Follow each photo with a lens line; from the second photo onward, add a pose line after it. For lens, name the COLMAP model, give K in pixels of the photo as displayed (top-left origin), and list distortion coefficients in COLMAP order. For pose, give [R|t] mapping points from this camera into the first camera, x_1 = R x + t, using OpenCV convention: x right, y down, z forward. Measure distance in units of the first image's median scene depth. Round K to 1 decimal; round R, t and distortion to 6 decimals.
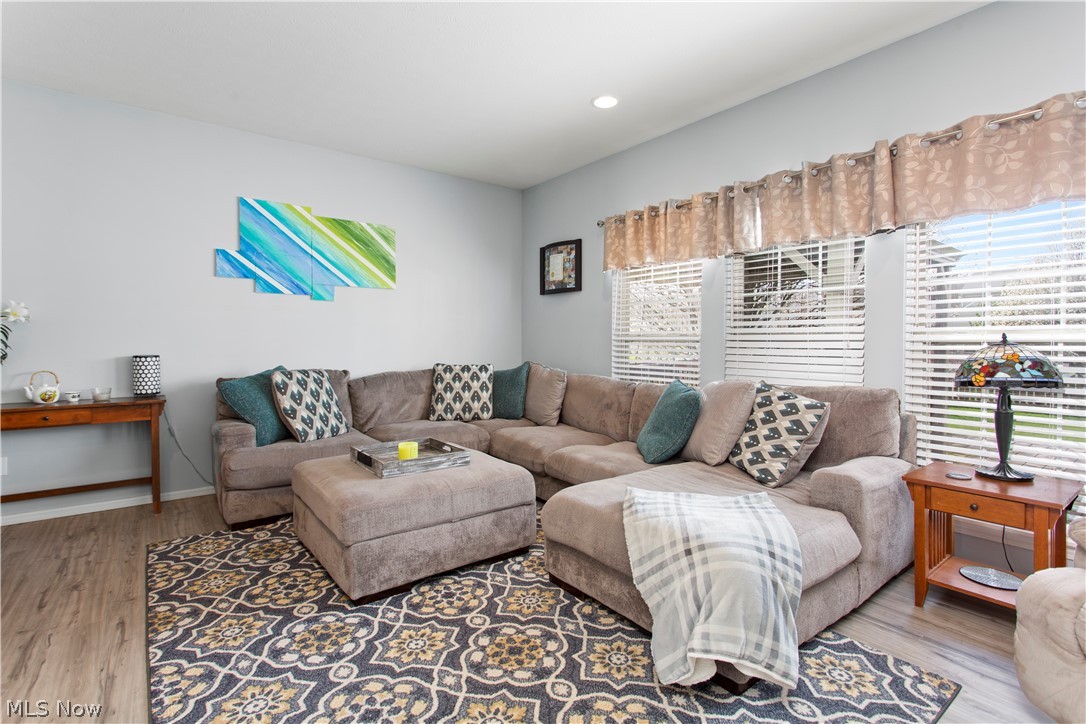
lens RADIAL K [[511.3, 0, 540.8], [0, 511.3, 350.5], [0, 0, 1]] dist [-0.003752, 0.001075]
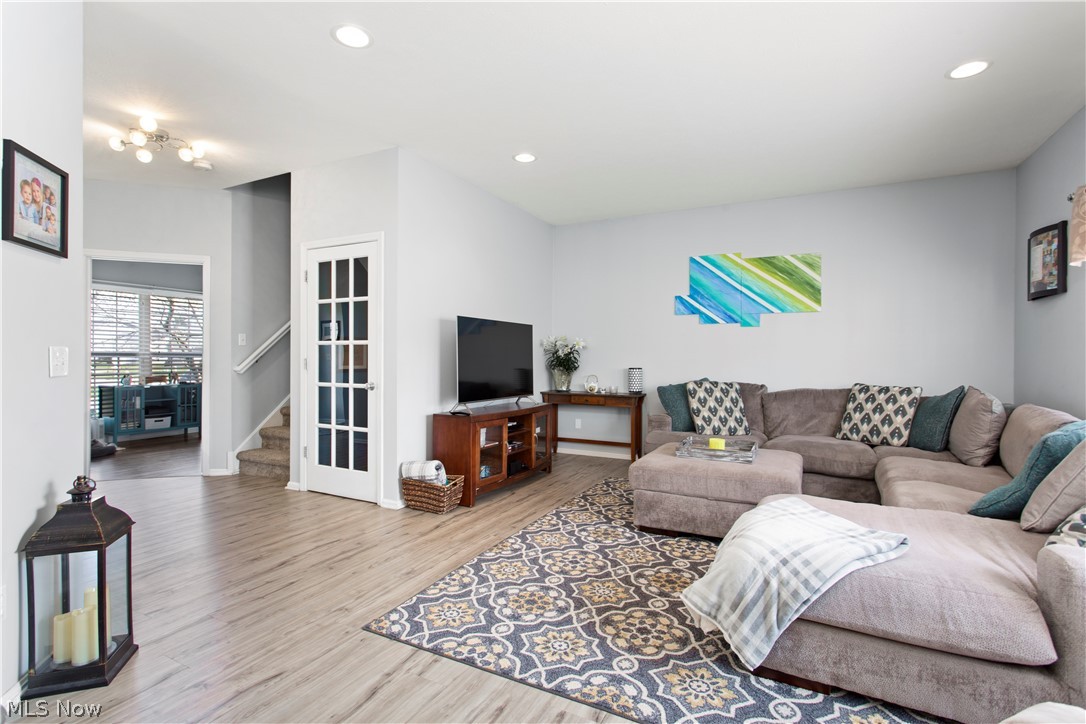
lens RADIAL K [[511.3, 0, 546.3], [0, 511.3, 362.3], [0, 0, 1]] dist [-0.003752, 0.001075]
pose [[0.434024, 0.009445, -0.900852, 0.492252], [-0.023141, 0.999732, -0.000668, -0.000727], [0.900604, 0.021136, 0.434126, 0.036021]]
